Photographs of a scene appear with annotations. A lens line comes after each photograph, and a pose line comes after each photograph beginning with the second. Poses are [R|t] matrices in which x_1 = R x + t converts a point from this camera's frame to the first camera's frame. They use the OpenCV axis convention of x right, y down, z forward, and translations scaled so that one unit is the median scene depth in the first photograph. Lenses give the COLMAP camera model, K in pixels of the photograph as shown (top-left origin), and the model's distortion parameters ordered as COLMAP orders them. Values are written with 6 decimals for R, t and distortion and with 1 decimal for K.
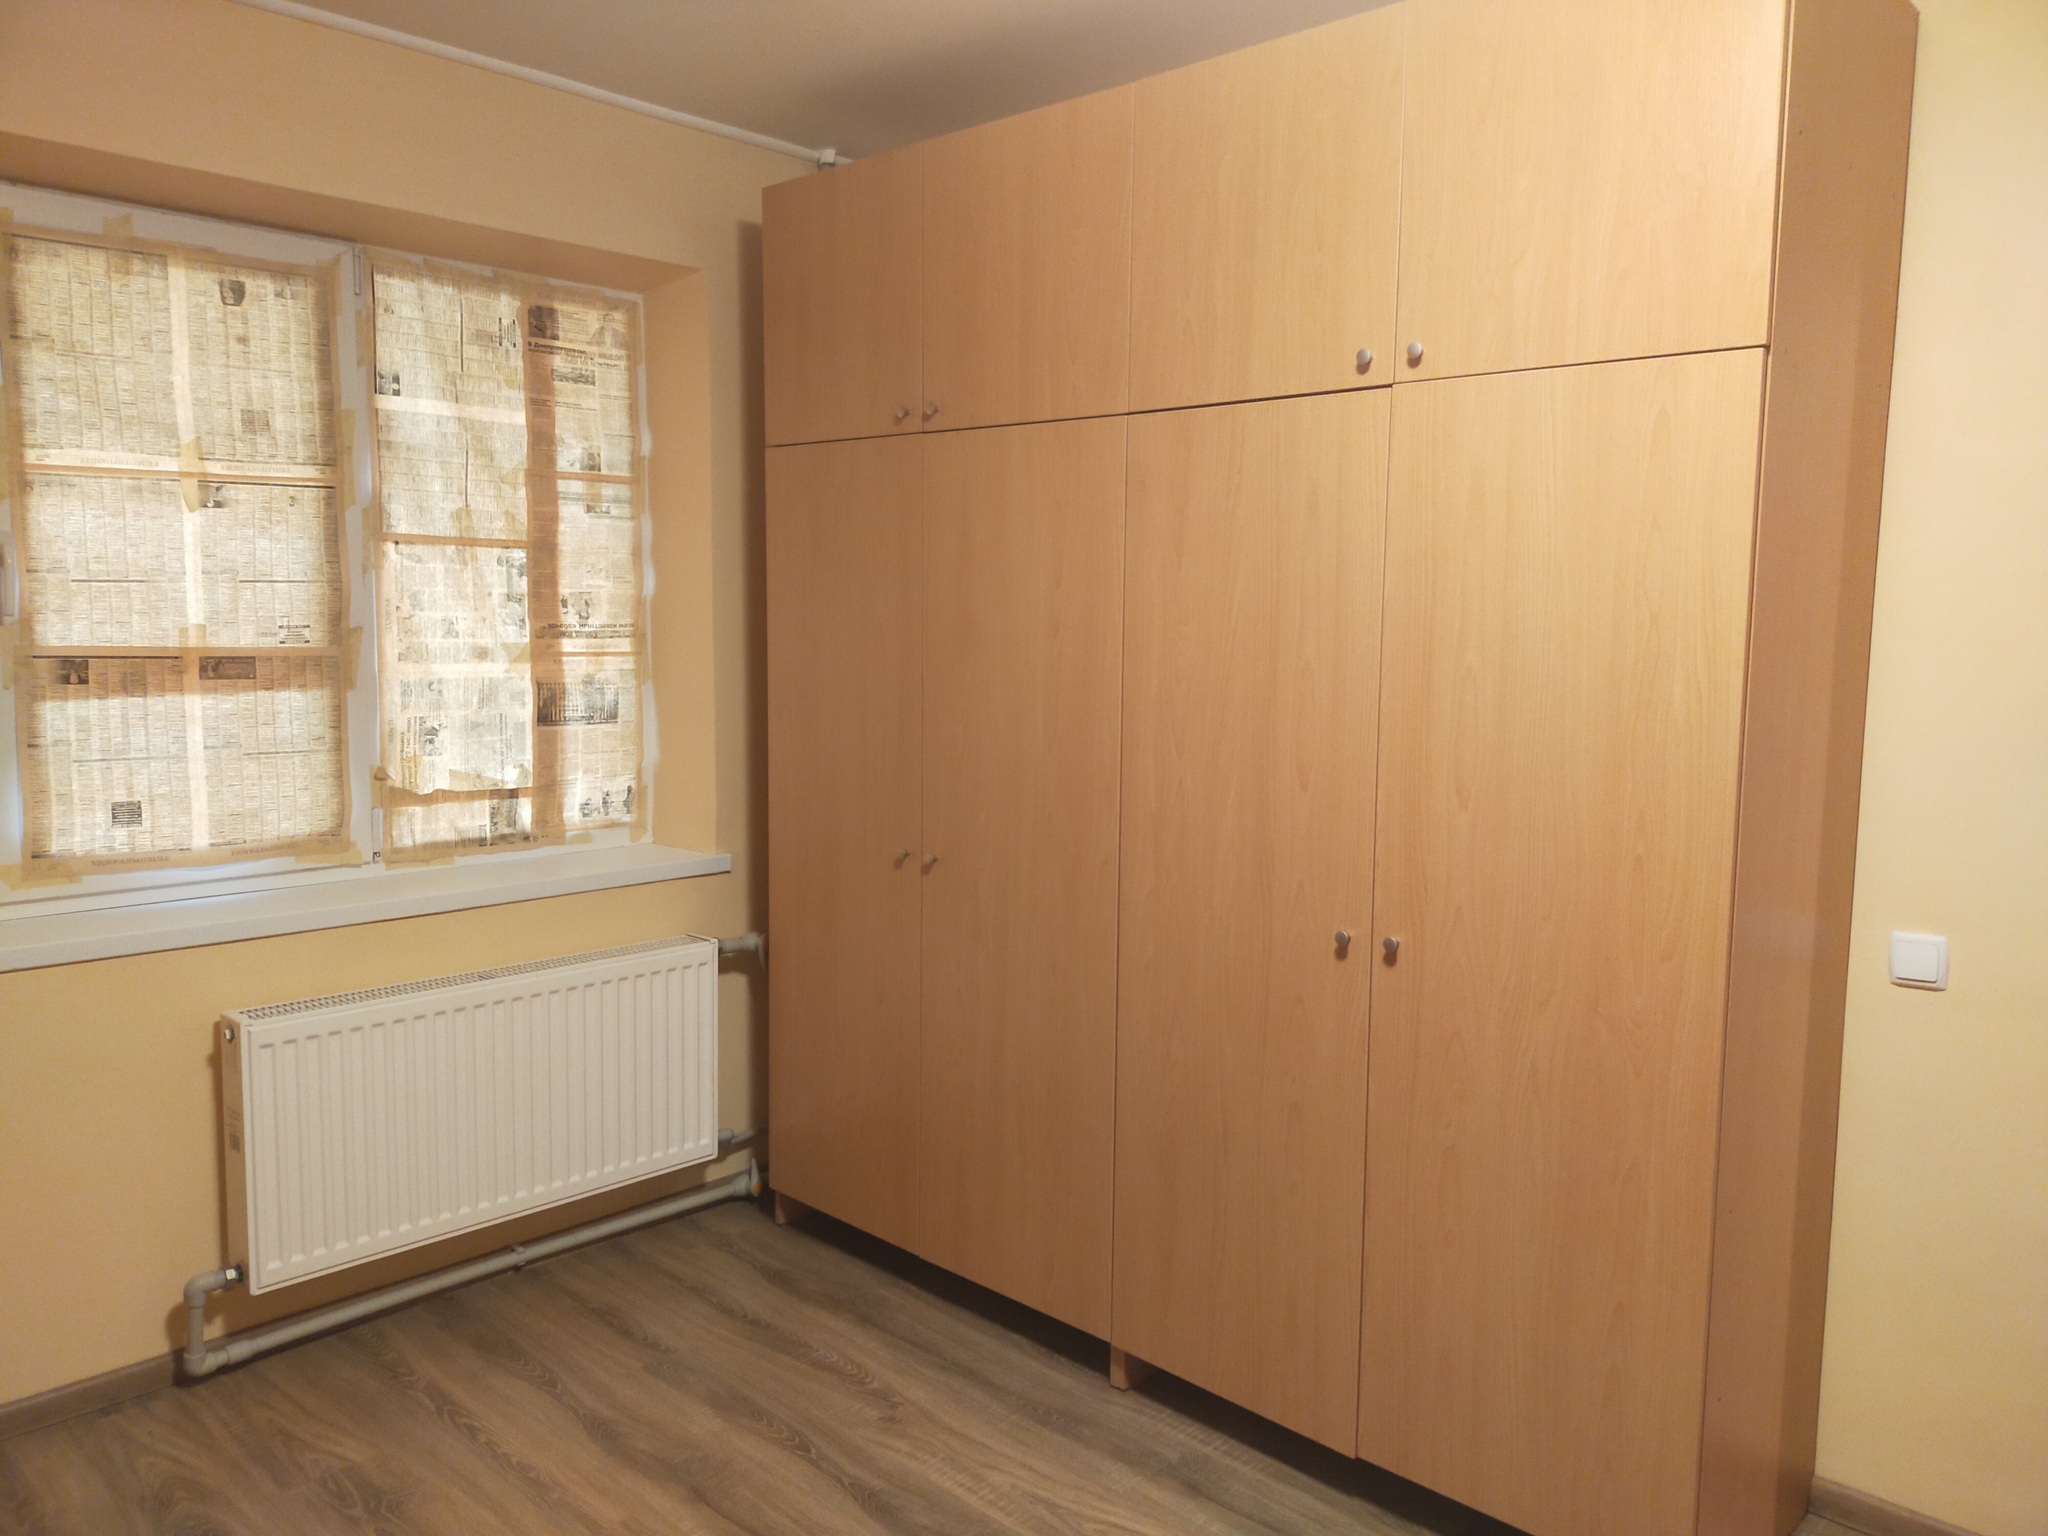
lens RADIAL K [[1518.6, 0, 1017.6], [0, 1518.6, 775.8], [0, 0, 1]] dist [0.012840, -0.009475]
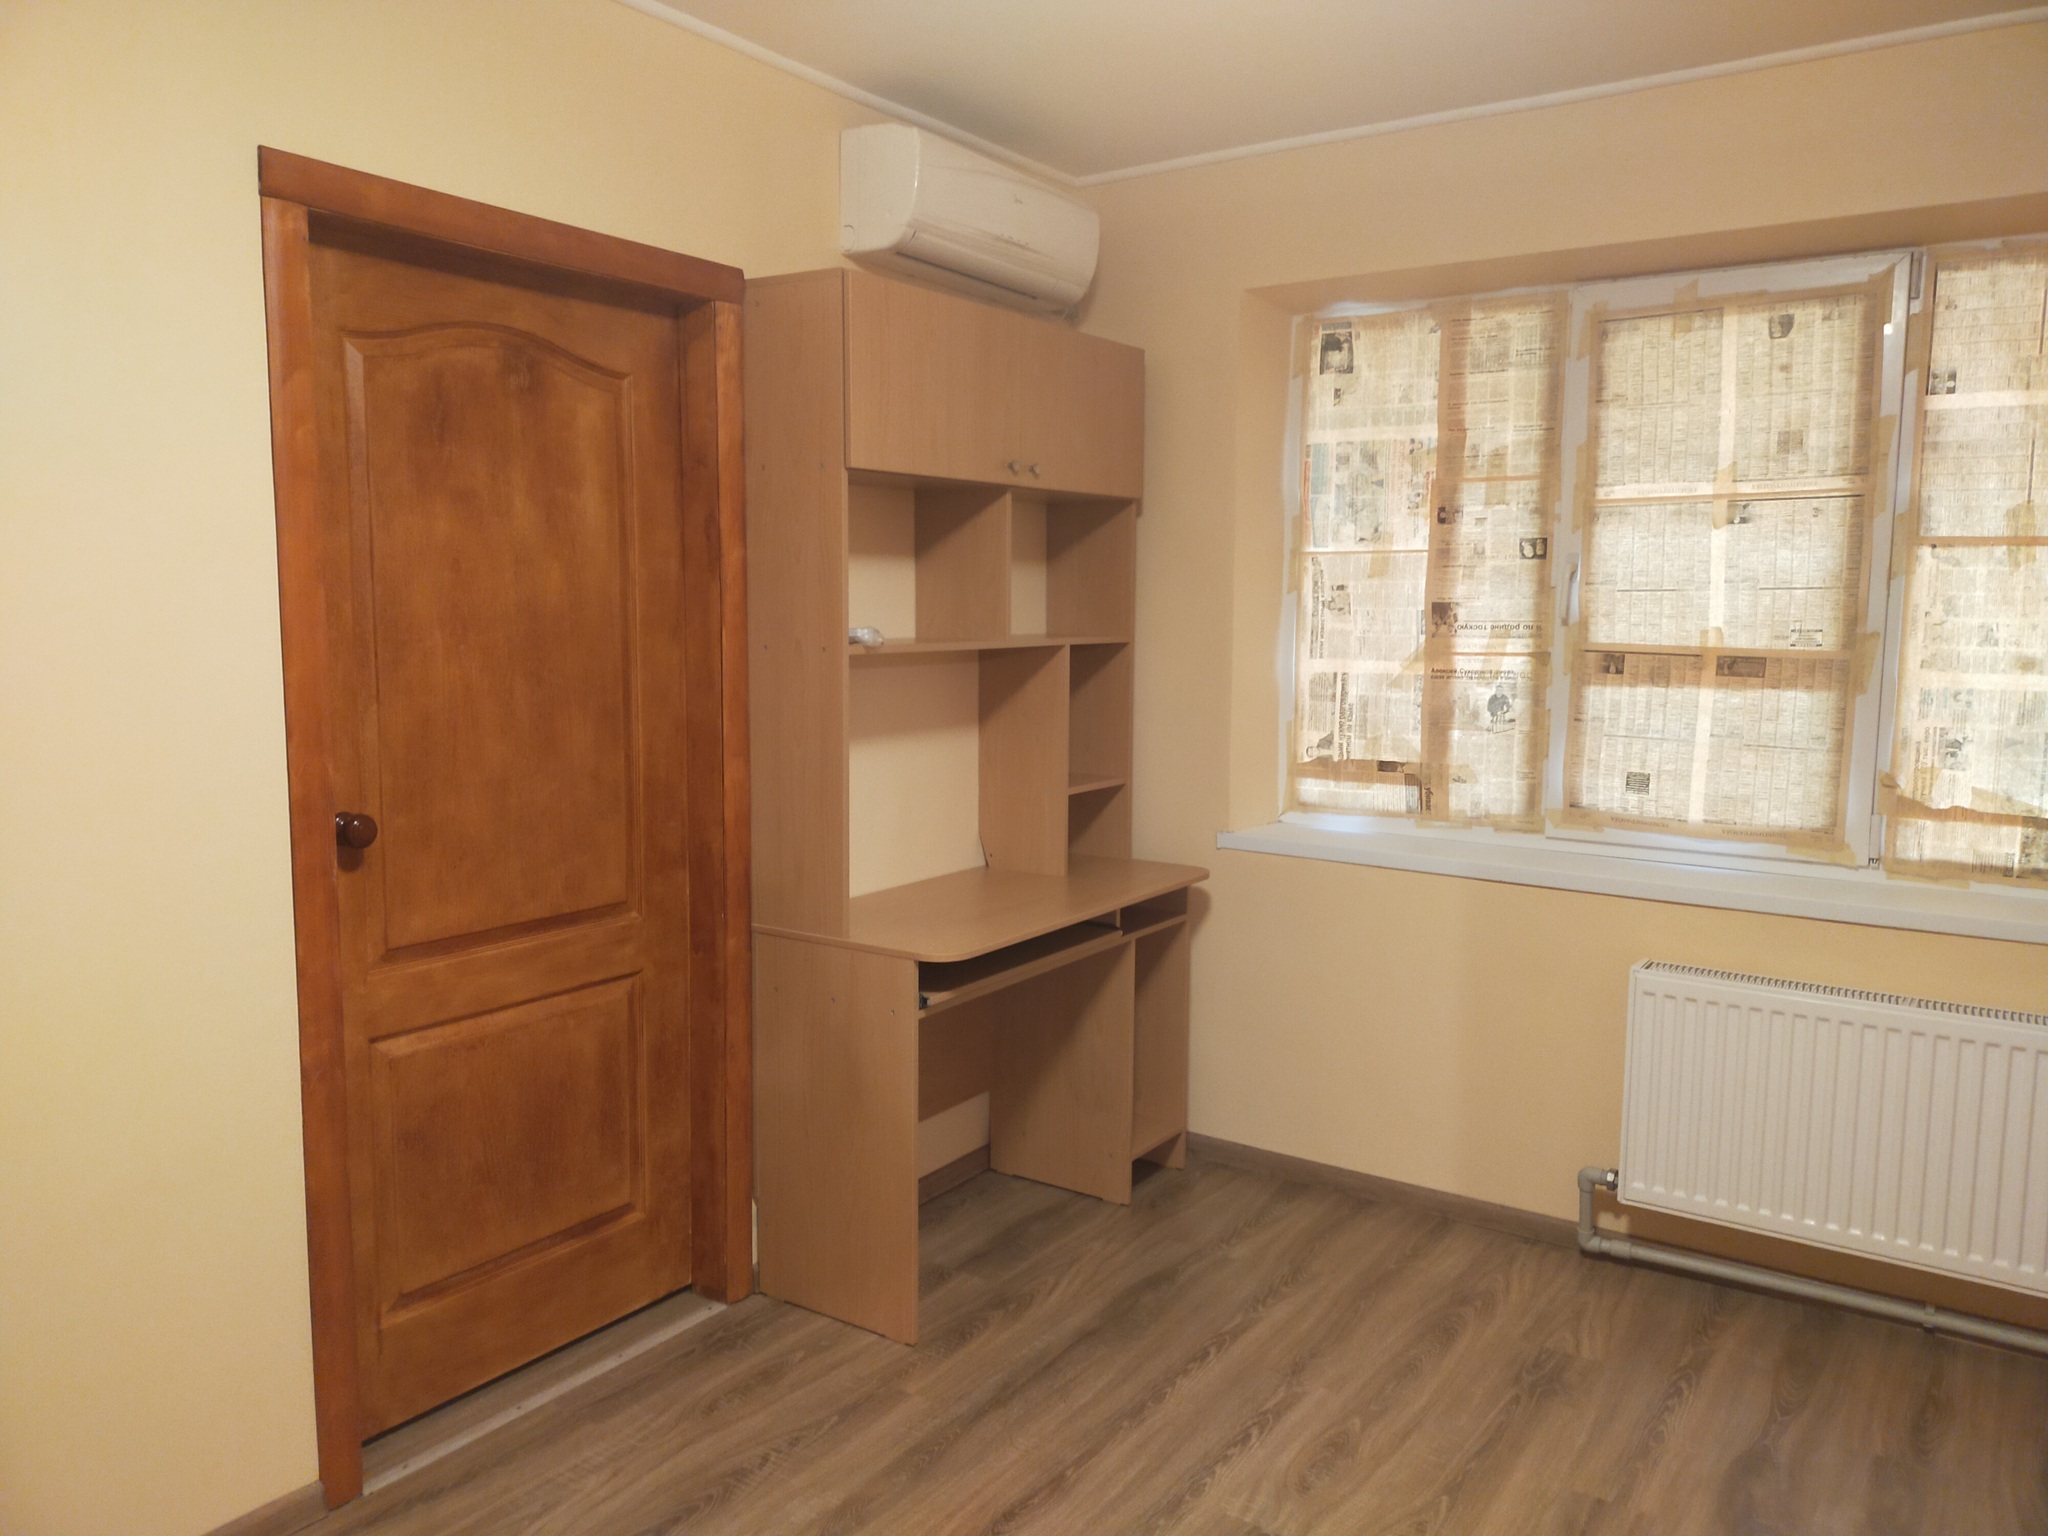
lens RADIAL K [[1518.6, 0, 1016.7], [0, 1518.6, 762.3], [0, 0, 1]] dist [0.012840, -0.009475]
pose [[0.171040, 0.103468, -0.979816, 0.492803], [-0.109975, 0.990261, 0.085373, -0.038522], [0.979107, 0.093153, 0.180753, 0.287731]]
